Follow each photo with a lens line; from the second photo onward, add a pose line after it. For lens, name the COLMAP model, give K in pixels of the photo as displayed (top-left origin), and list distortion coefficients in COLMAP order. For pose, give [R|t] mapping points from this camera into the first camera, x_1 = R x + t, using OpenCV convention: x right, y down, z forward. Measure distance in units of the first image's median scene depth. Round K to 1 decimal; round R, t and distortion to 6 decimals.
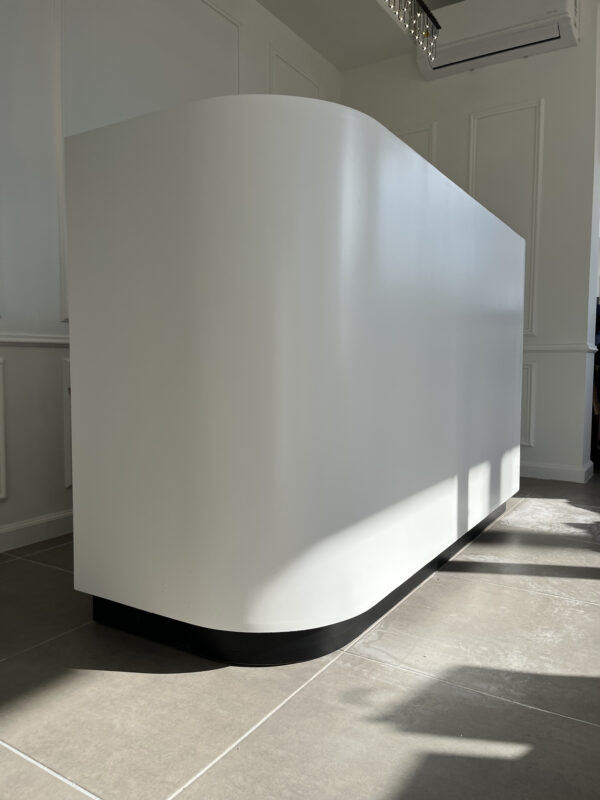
lens RADIAL K [[610.4, 0, 300.0], [0, 610.4, 400.0], [0, 0, 1]] dist [0.055178, -0.090189]
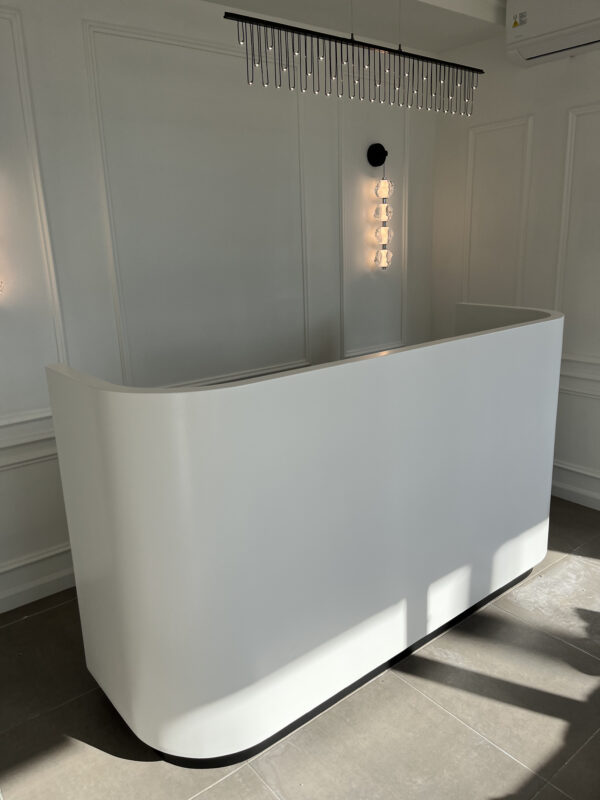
lens RADIAL K [[610.4, 0, 300.0], [0, 610.4, 400.0], [0, 0, 1]] dist [0.055178, -0.090189]
pose [[0.944028, 0.049839, -0.326078, 0.529472], [0.015869, 0.980514, 0.195805, -0.567529], [0.329483, -0.190020, 0.924842, -0.032464]]
